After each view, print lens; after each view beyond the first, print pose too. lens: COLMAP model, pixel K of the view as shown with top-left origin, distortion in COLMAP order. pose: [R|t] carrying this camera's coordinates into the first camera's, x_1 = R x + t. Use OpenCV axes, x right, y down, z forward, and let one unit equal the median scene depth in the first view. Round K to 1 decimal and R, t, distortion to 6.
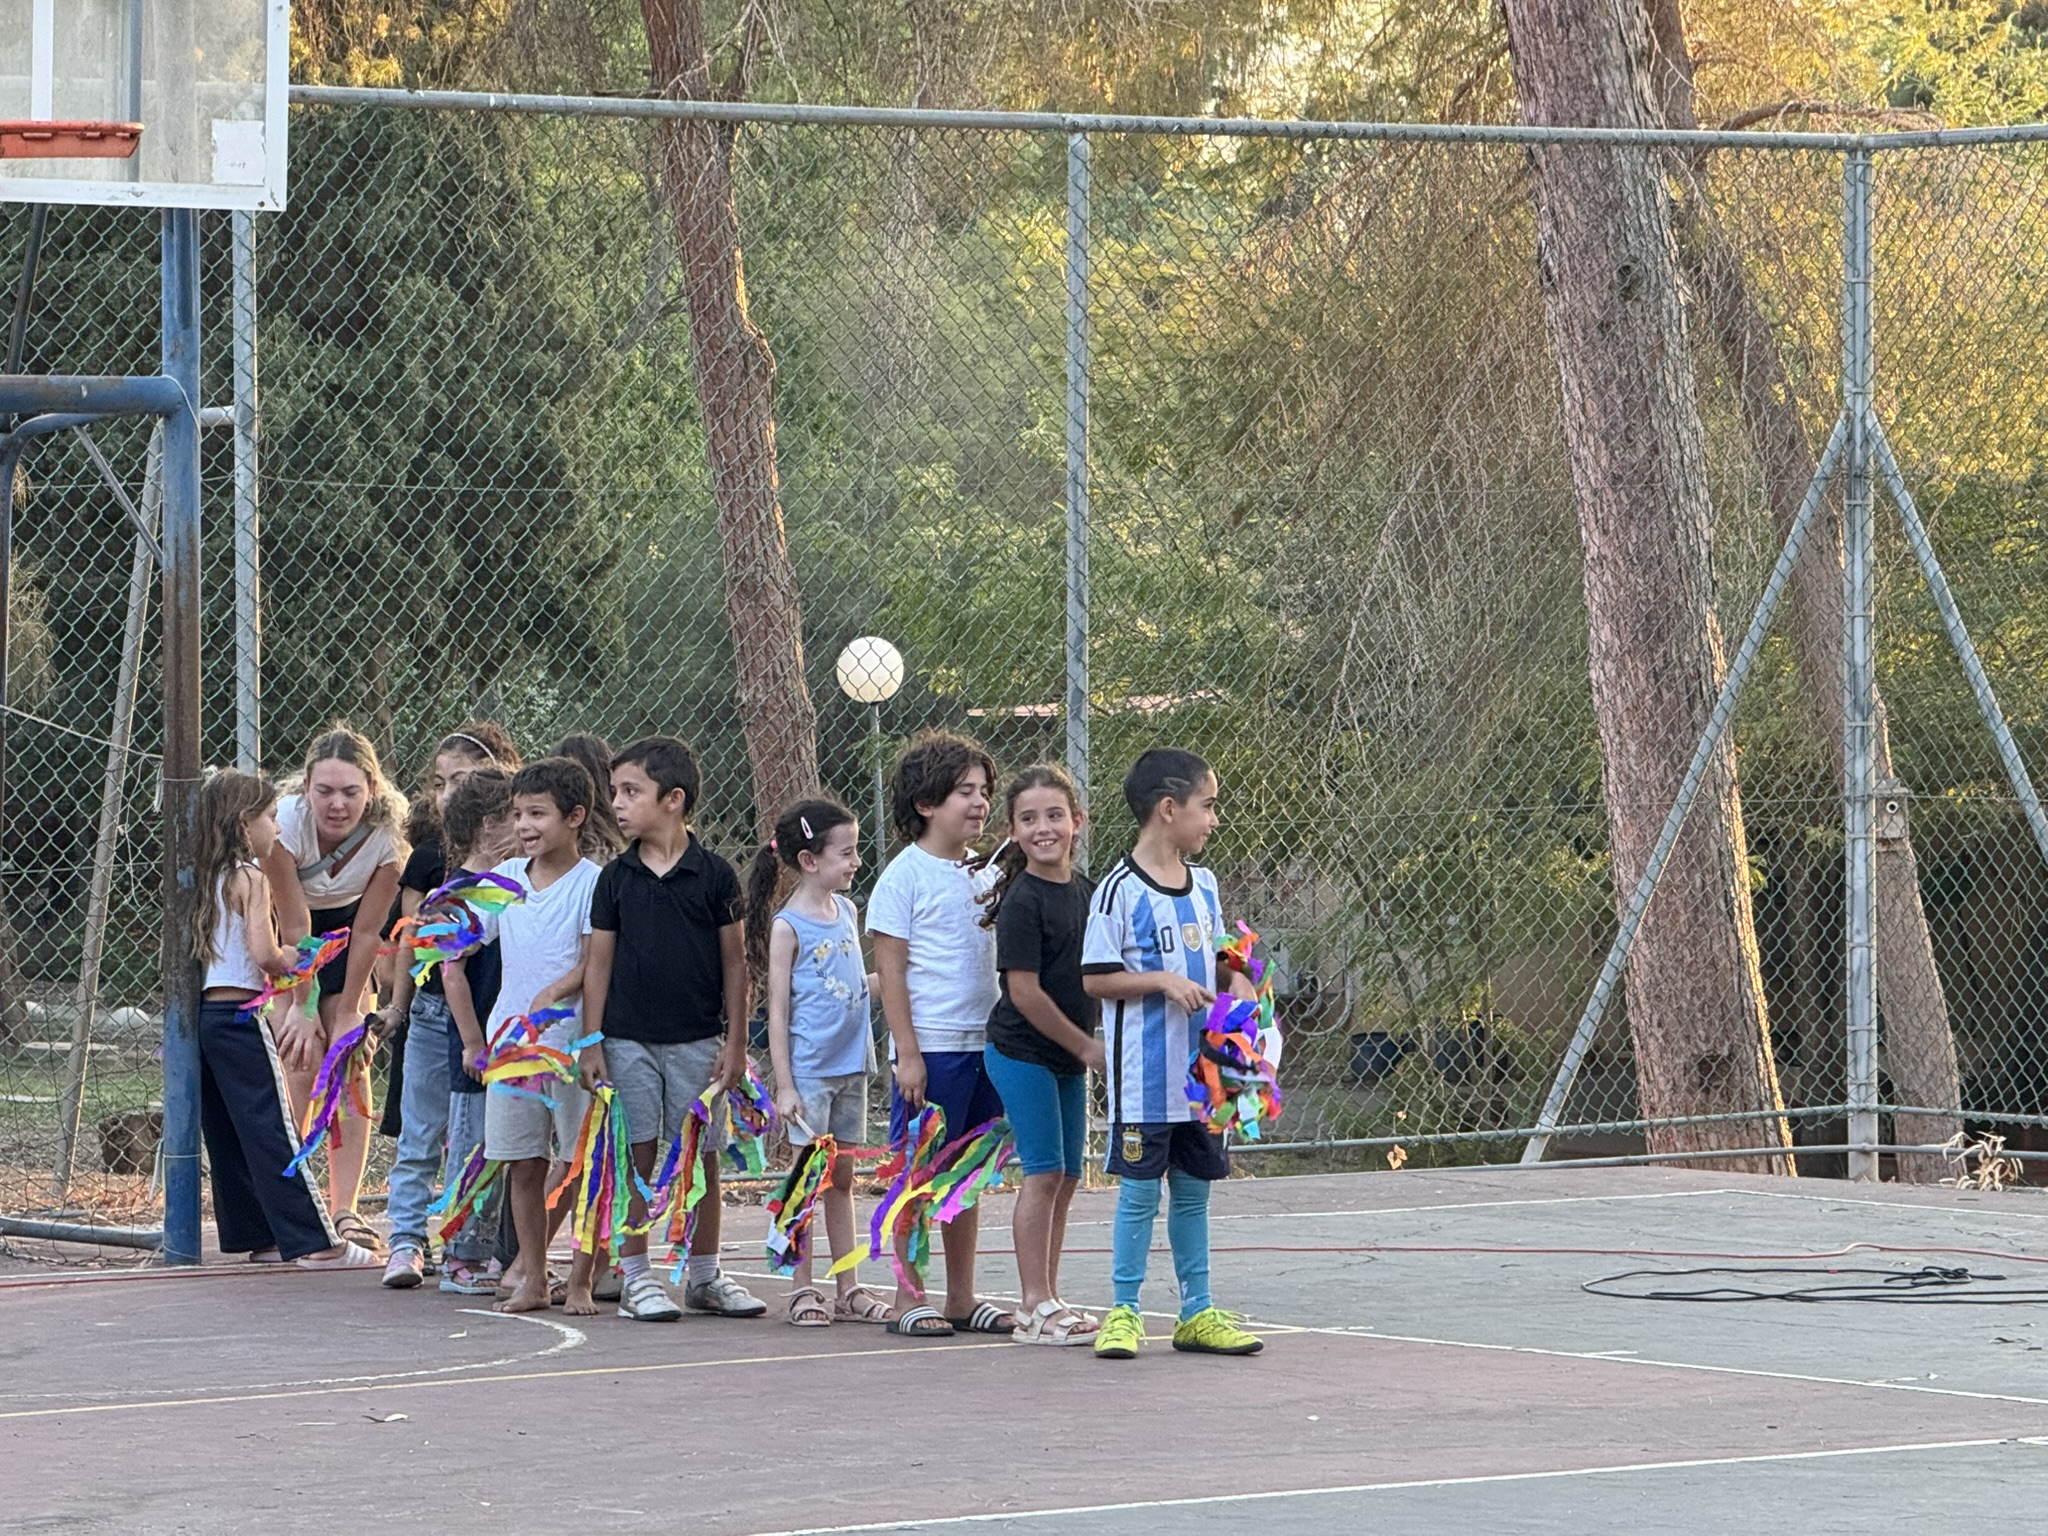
lens RADIAL K [[8965.8, 0, 990.7], [0, 8965.8, 768.4], [0, 0, 1]] dist [0.305548, -2.446562]
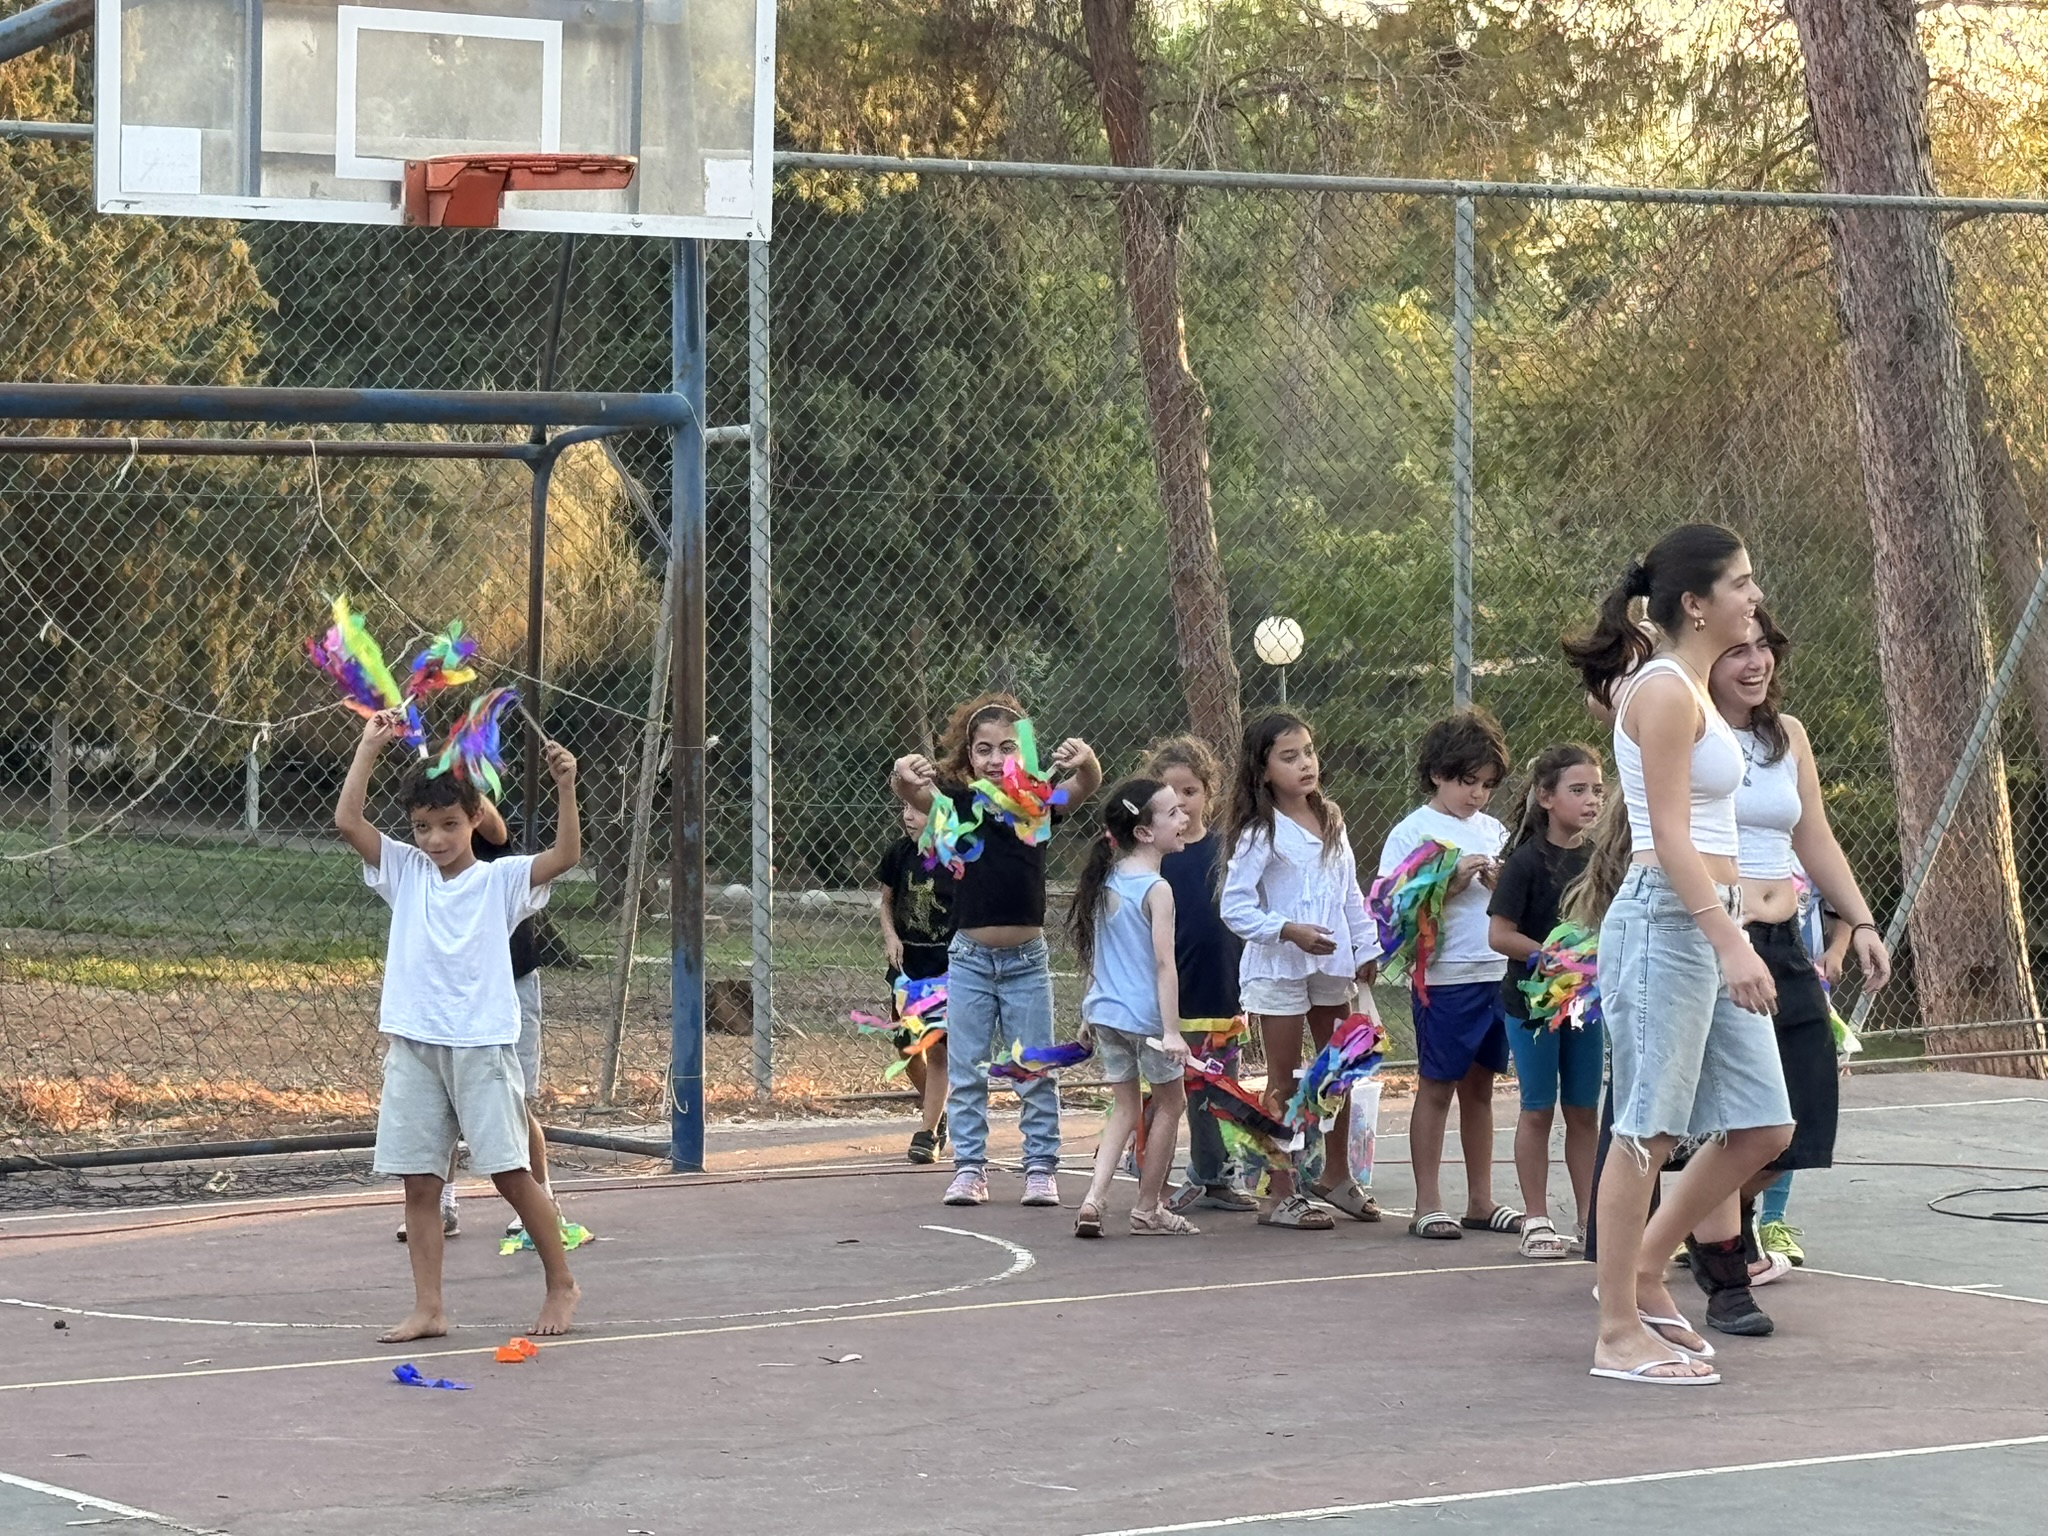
lens RADIAL K [[6130.4, 0, 1024.0], [0, 6130.4, 768.0], [0, 0, 1]] dist [0.055357, 0.629405]
pose [[0.998544, 0.003401, -0.053839, -0.004065], [-0.002839, 0.999941, 0.010503, -0.003196], [0.053872, -0.010335, 0.998494, 0.165779]]
